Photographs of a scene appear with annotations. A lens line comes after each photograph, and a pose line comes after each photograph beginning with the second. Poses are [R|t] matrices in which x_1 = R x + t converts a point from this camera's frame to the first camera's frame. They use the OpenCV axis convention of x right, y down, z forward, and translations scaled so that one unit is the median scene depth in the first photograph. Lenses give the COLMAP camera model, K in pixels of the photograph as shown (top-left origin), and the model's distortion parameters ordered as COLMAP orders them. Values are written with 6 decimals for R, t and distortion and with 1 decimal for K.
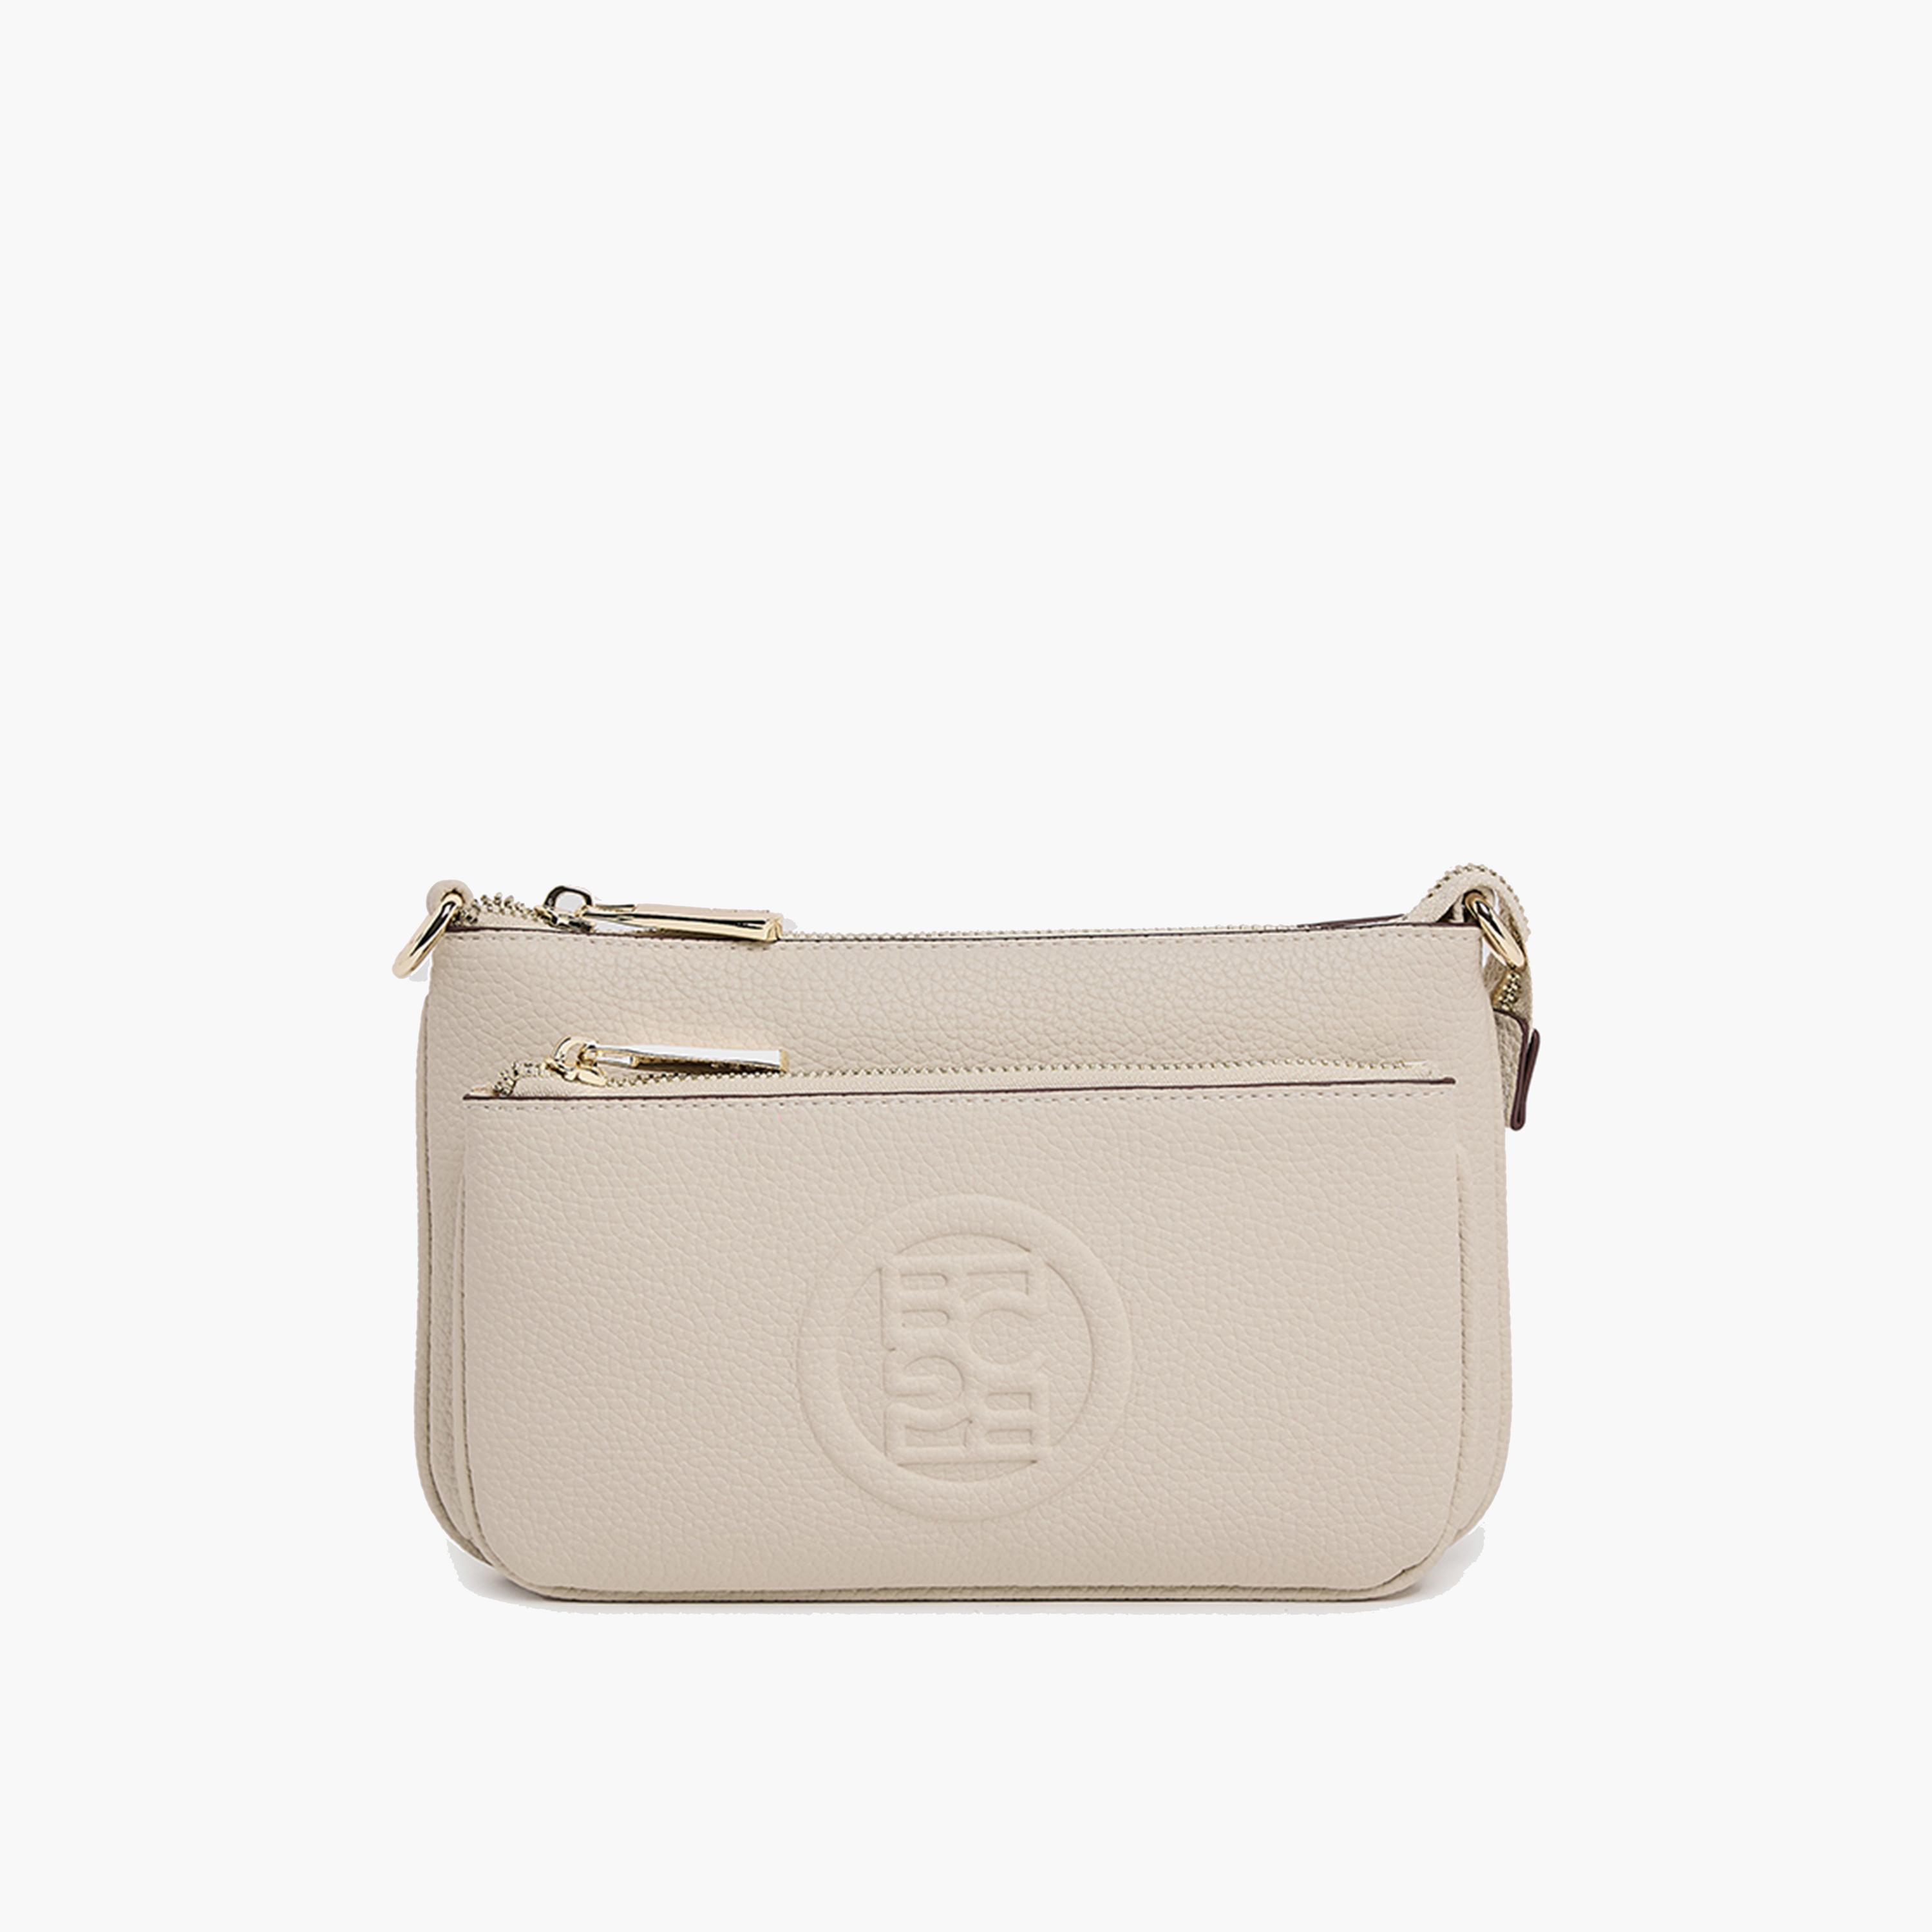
lens RADIAL K [[3252.5, 0, 966.2], [0, 3252.5, 1115.3], [0, 0, 1]] dist [0.008725, 0.066758]
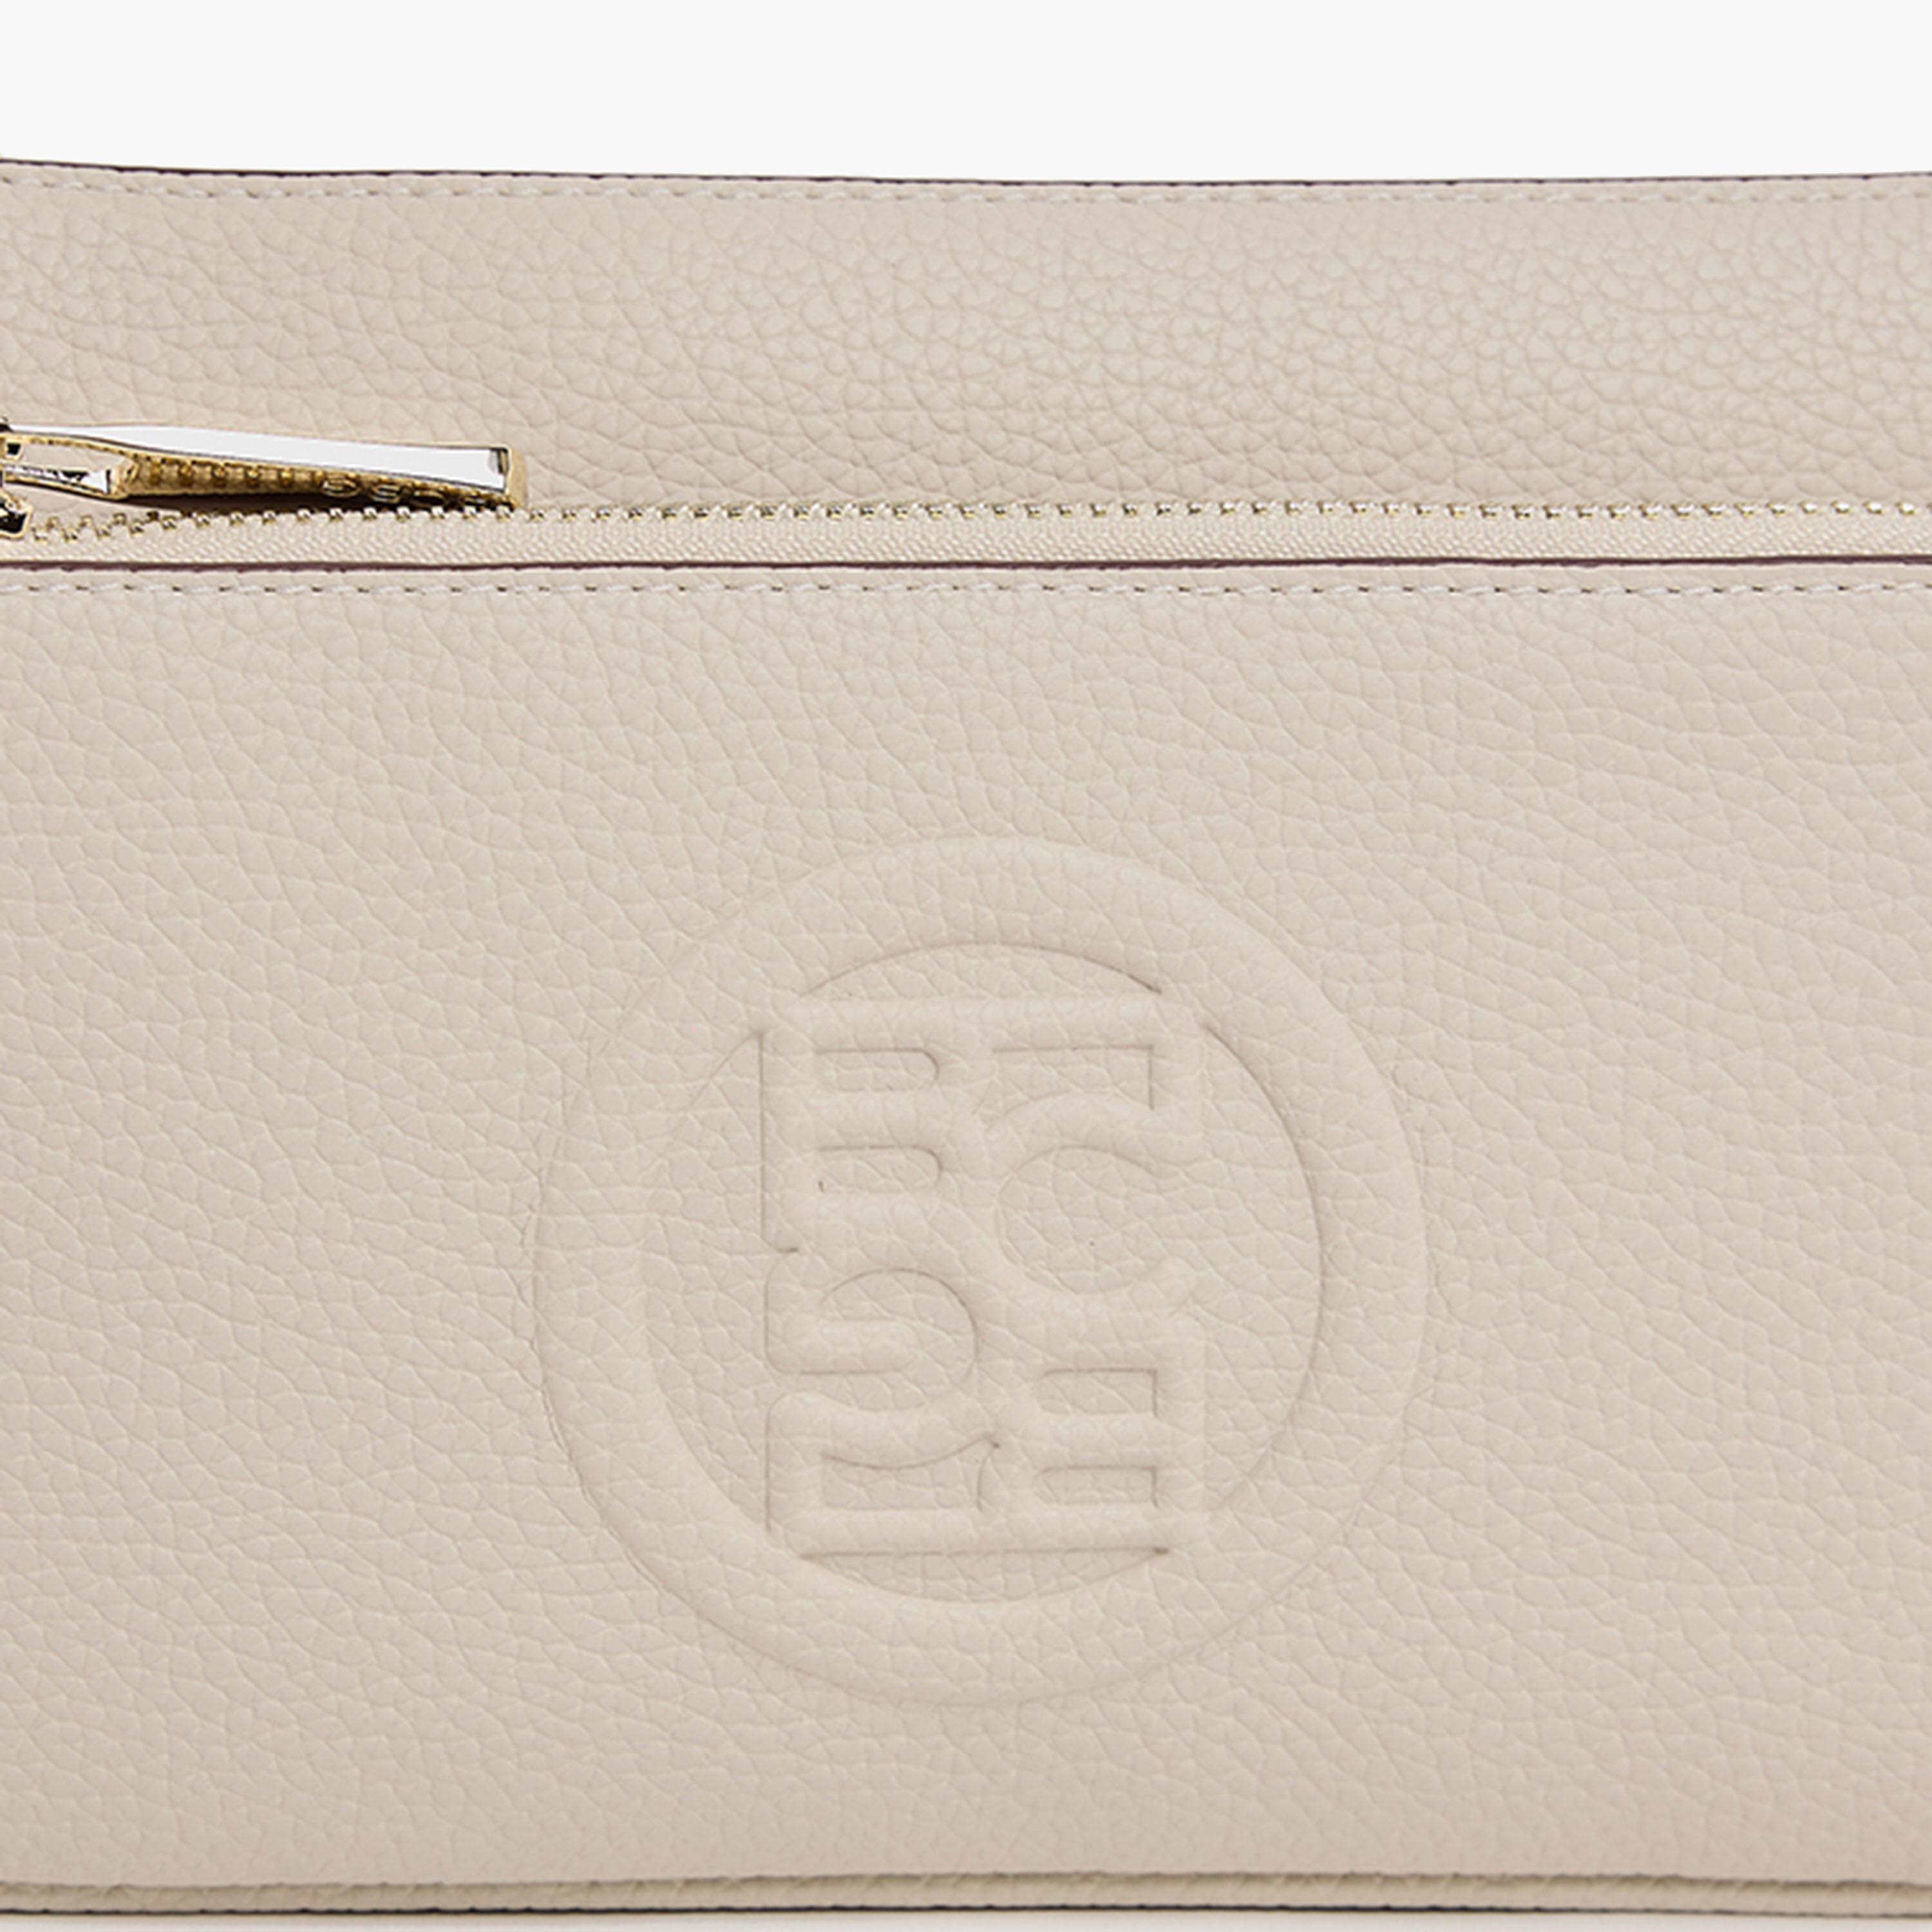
lens RADIAL K [[7077.9, 0, 966.0], [0, 7077.9, 966.0], [0, 0, 1]] dist [-0.221671, 3.813673]
pose [[0.999803, 0.012013, 0.015793, -0.015500], [-0.012529, 0.999376, 0.033037, 0.012043], [-0.015386, -0.033228, 0.999329, 0.185658]]
